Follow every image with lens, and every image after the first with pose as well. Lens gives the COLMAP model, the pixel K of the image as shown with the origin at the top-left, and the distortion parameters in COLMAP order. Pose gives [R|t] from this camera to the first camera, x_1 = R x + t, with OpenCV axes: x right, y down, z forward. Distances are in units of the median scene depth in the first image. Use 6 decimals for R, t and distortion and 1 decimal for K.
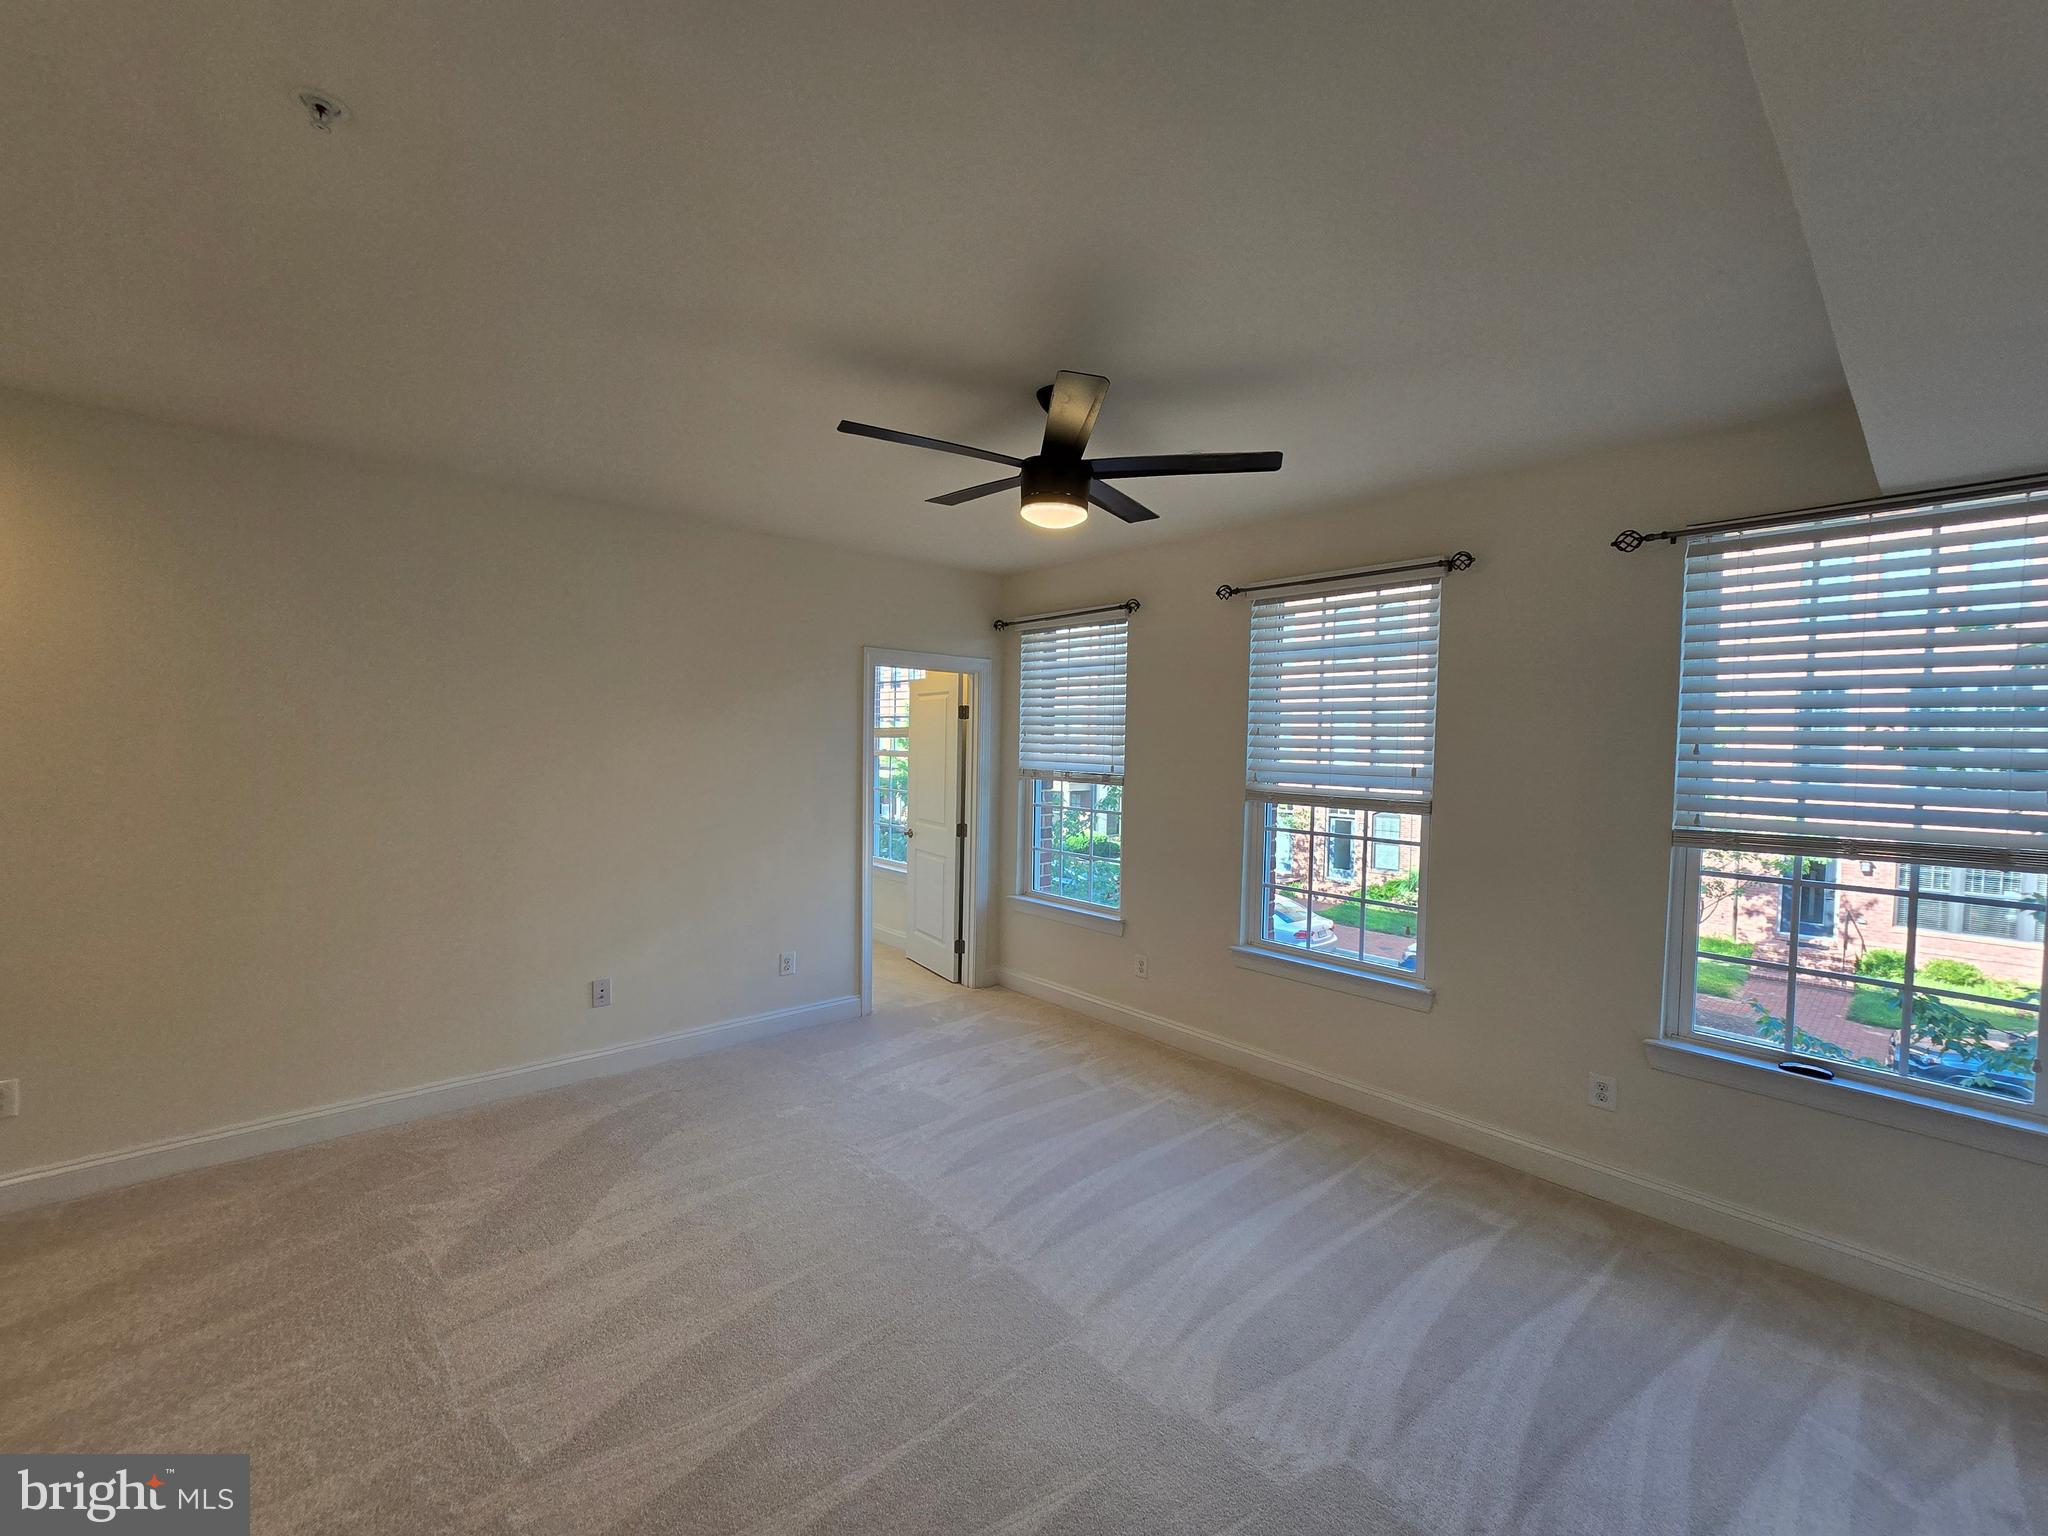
lens RADIAL K [[840.1, 0, 1016.2], [0, 840.1, 774.8], [0, 0, 1]] dist [-0.001066, -0.000144]
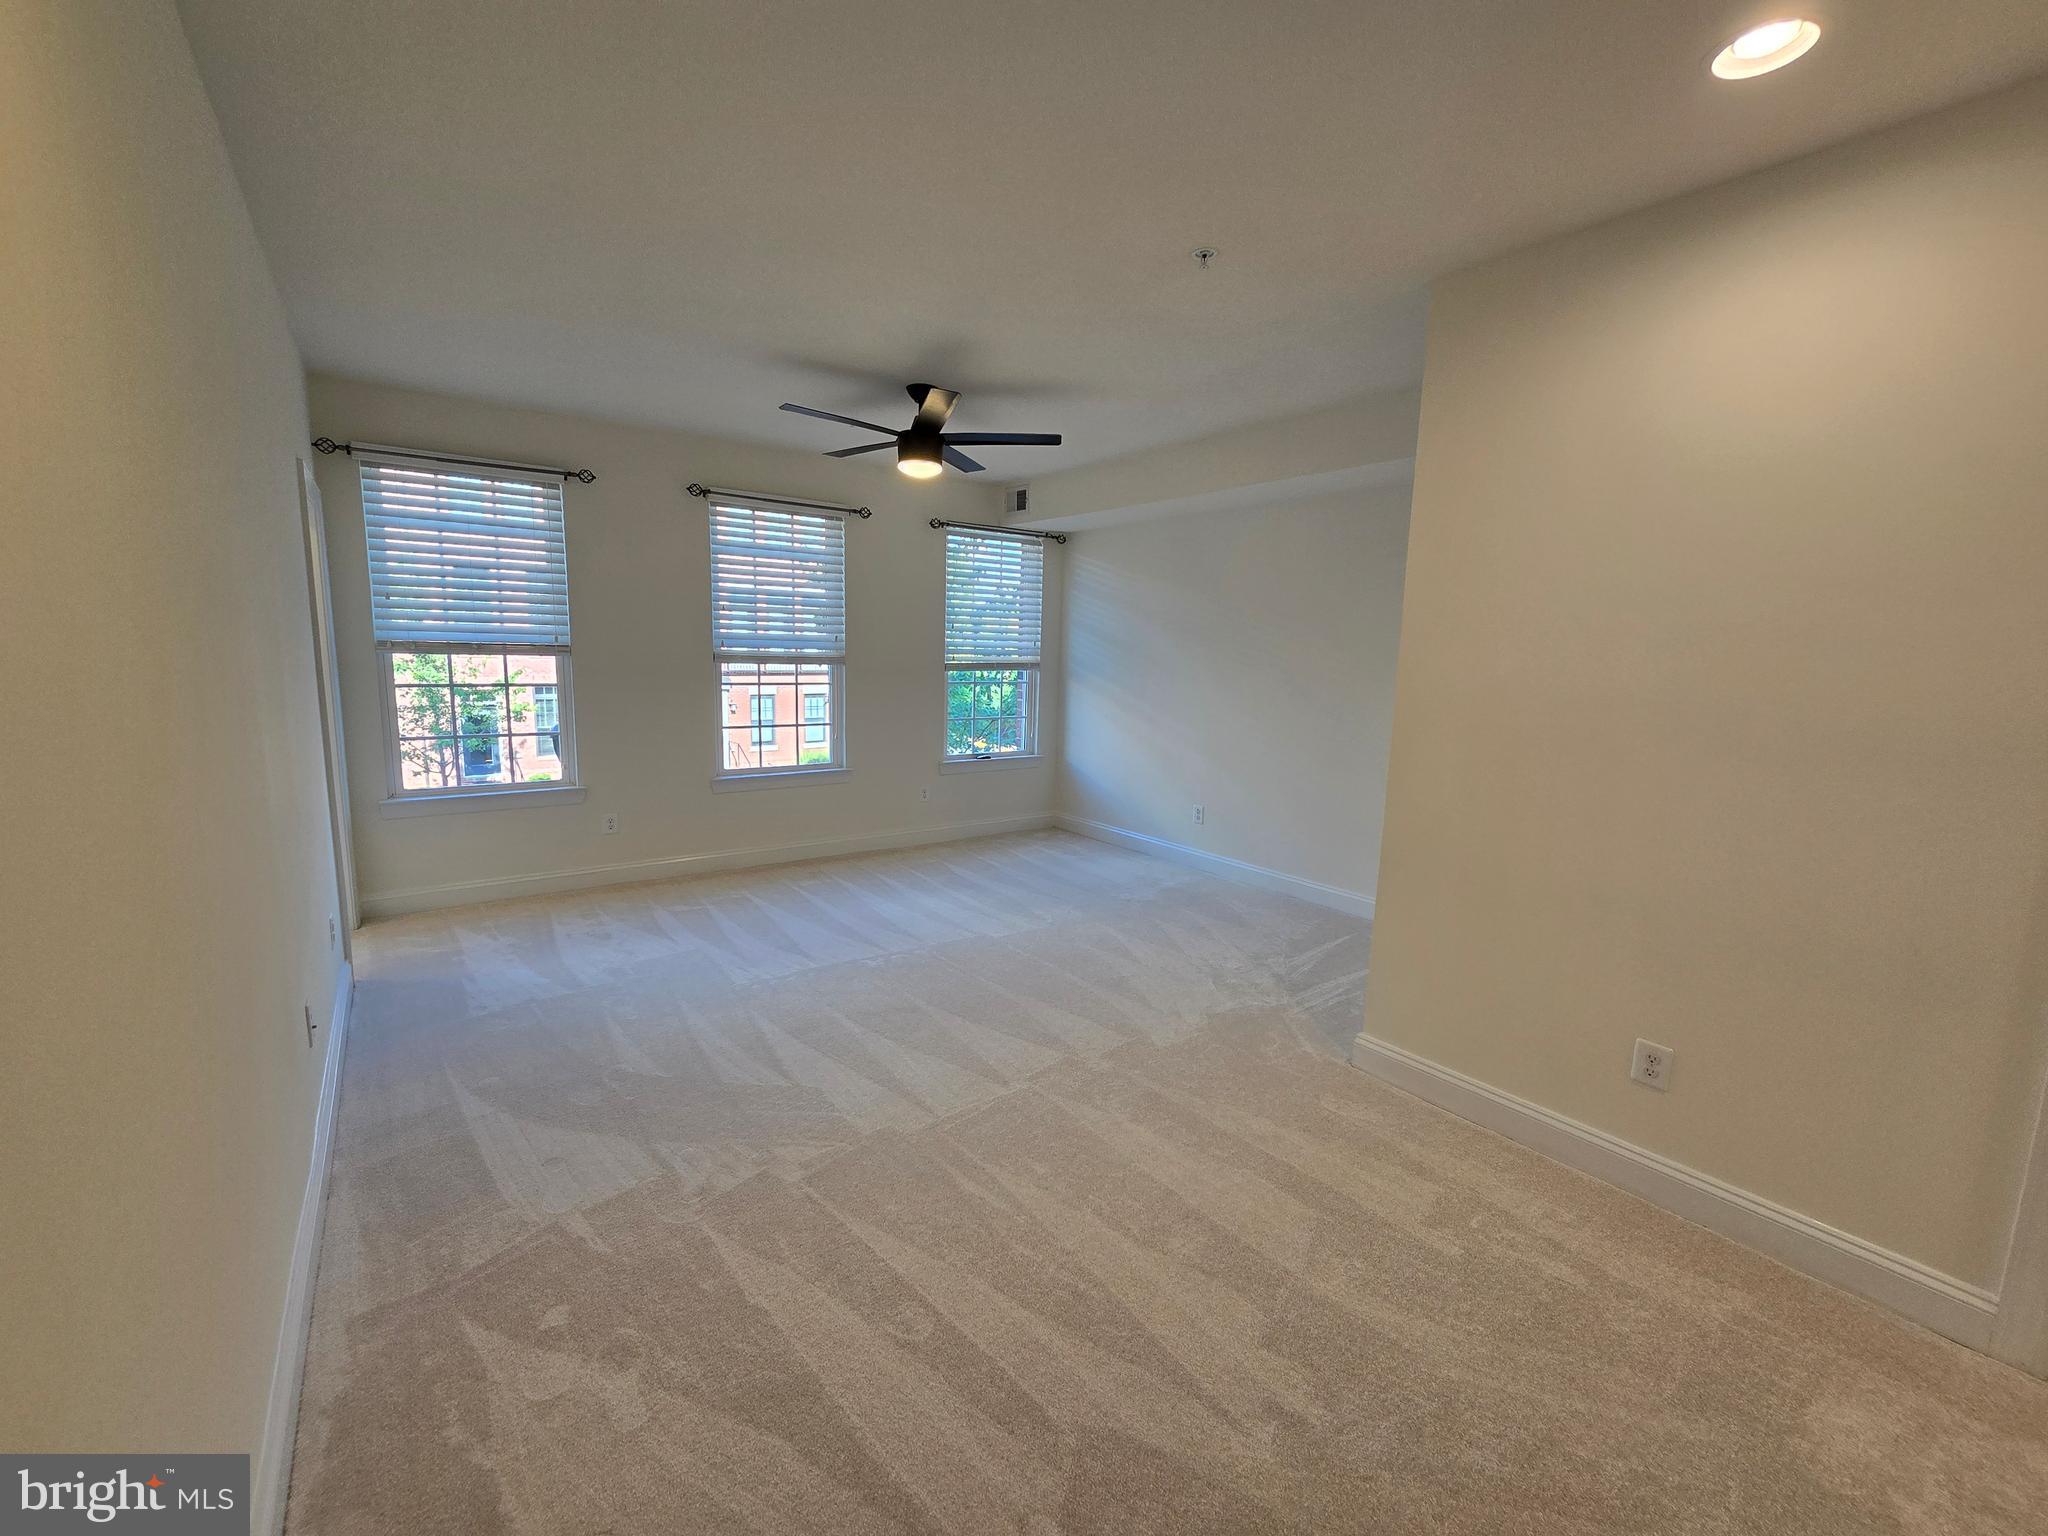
lens RADIAL K [[840.1, 0, 1016.2], [0, 840.1, 774.8], [0, 0, 1]] dist [-0.001066, -0.000144]
pose [[0.094182, -0.164853, 0.981811, -1.096903], [0.017408, 0.986317, 0.163940, -0.003321], [-0.995403, 0.001651, 0.095763, 0.482938]]
